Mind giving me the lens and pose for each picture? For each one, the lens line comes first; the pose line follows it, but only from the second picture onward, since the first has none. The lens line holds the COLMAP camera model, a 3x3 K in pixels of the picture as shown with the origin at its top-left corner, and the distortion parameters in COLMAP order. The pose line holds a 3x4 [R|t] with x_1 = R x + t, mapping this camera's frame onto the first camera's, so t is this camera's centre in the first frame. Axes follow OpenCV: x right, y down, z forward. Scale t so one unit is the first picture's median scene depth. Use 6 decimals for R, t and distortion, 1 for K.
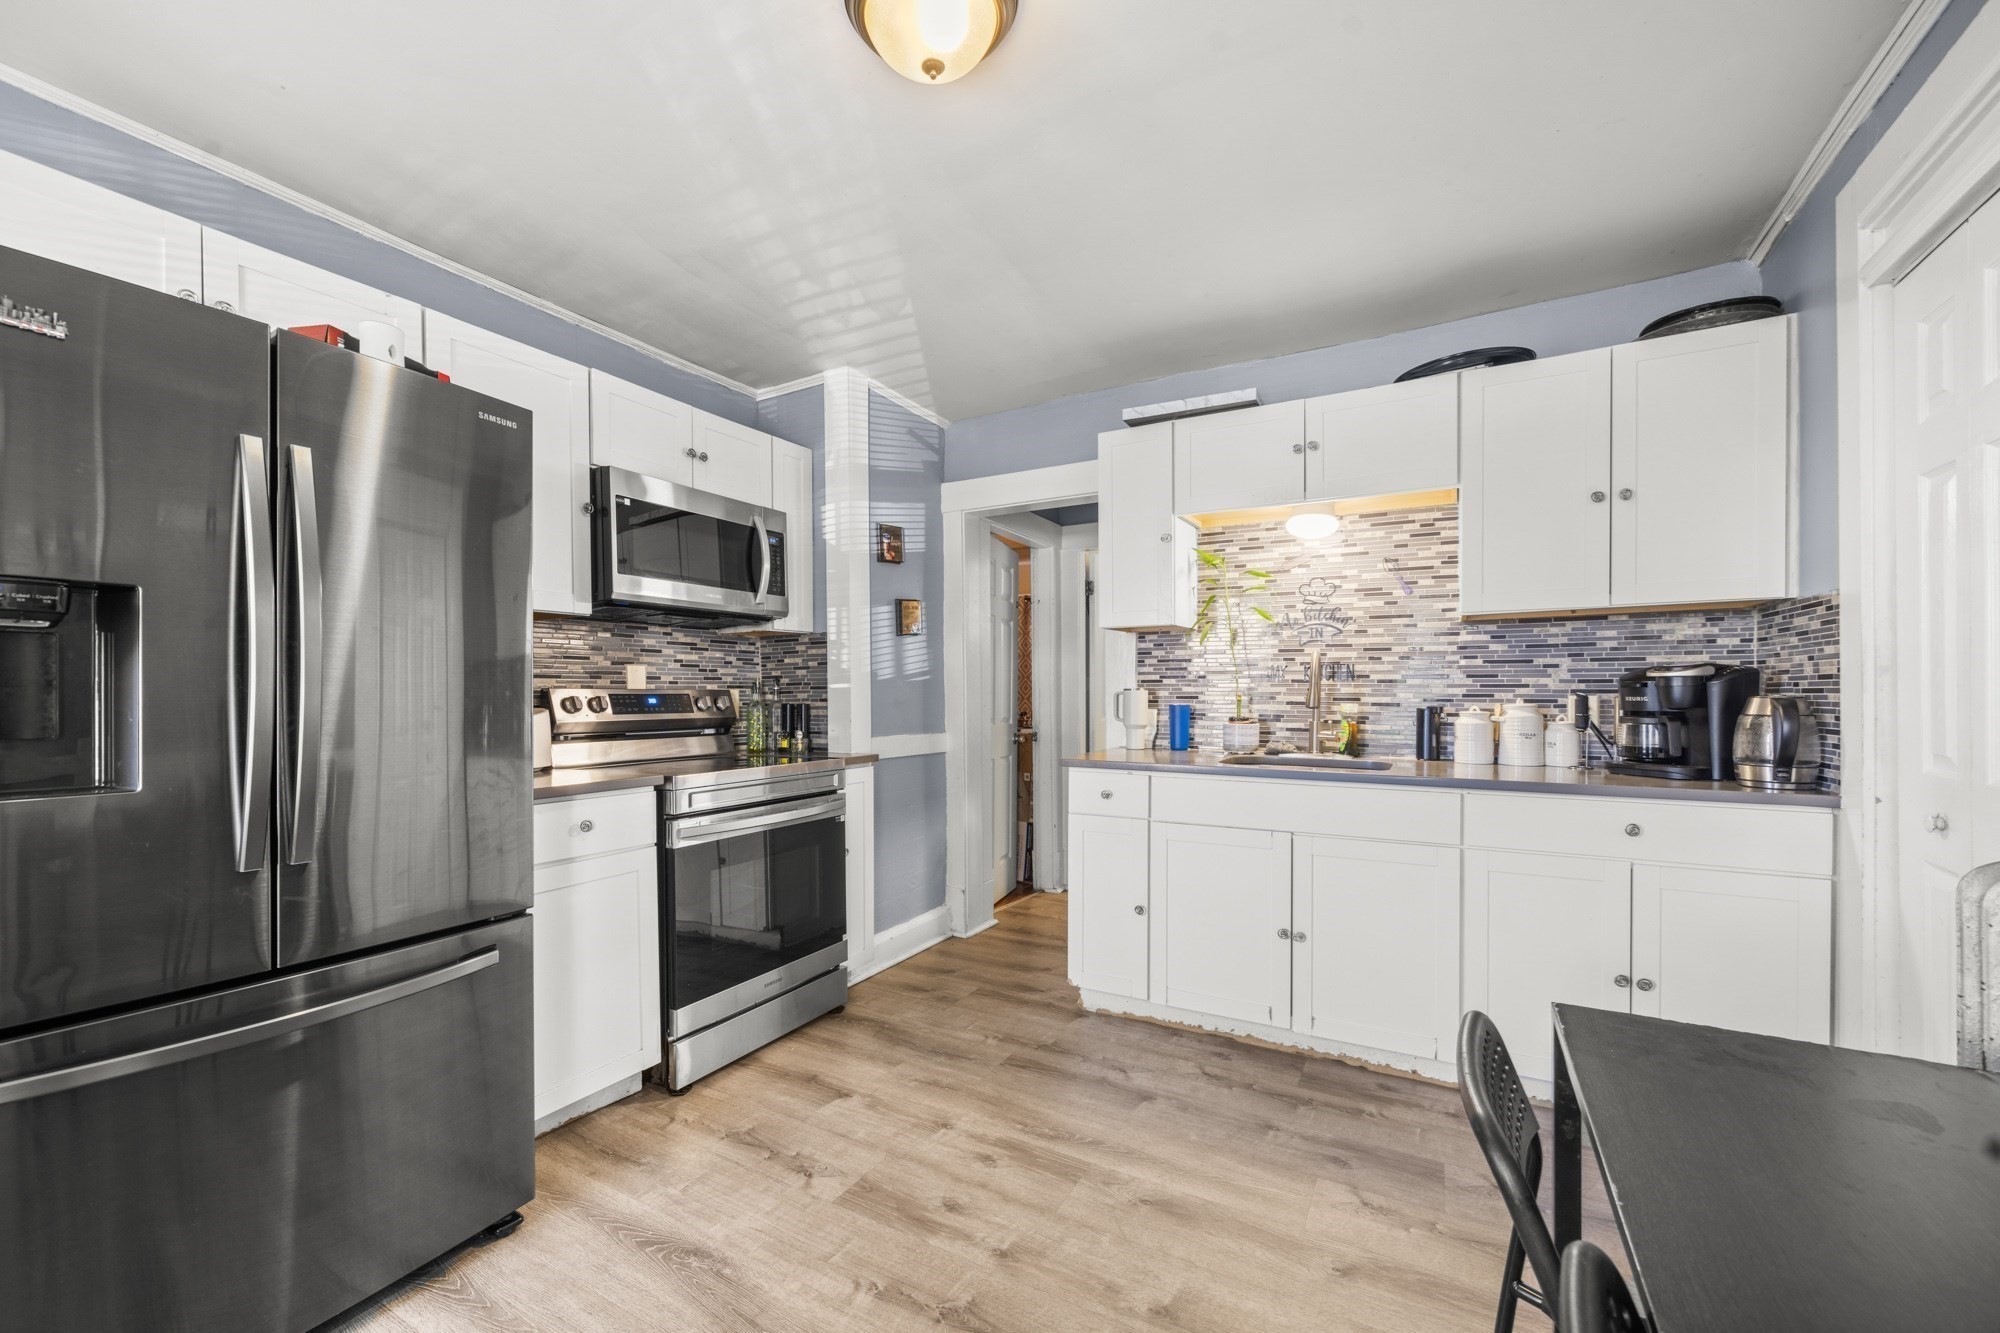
lens RADIAL K [[800.2, 0, 1002.6], [0, 800.2, 684.5], [0, 0, 1]] dist [-0.000760, 0.000632]
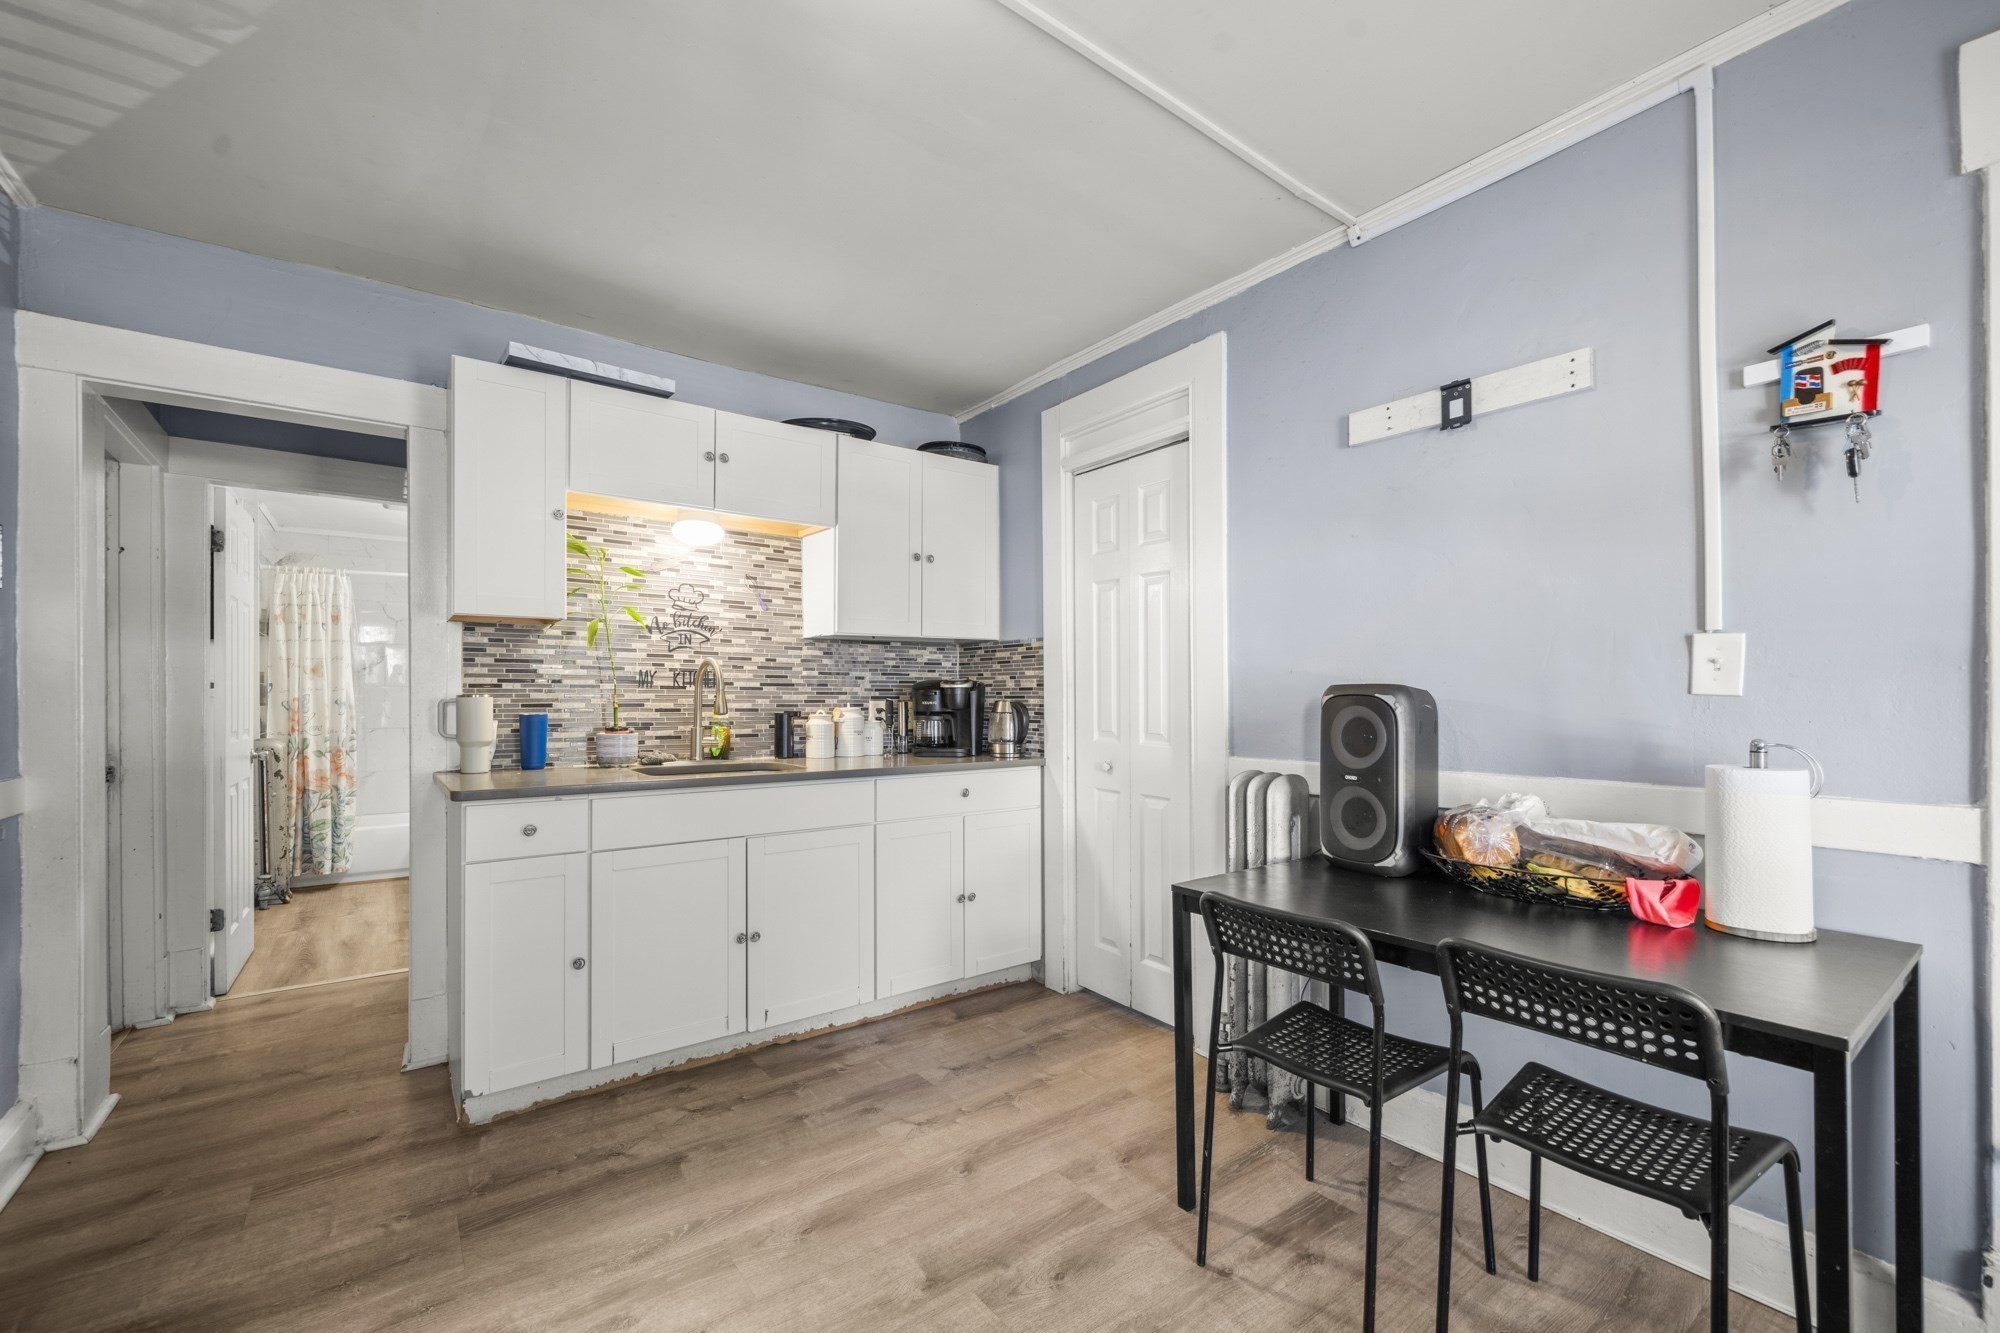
lens RADIAL K [[800.2, 0, 1014.8], [0, 800.2, 680.1], [0, 0, 1]] dist [-0.000760, 0.000632]
pose [[0.413977, 0.017443, 0.910120, -0.393881], [-0.007813, 0.999848, -0.015609, -0.001561], [-0.910254, -0.000649, 0.414050, 0.244718]]
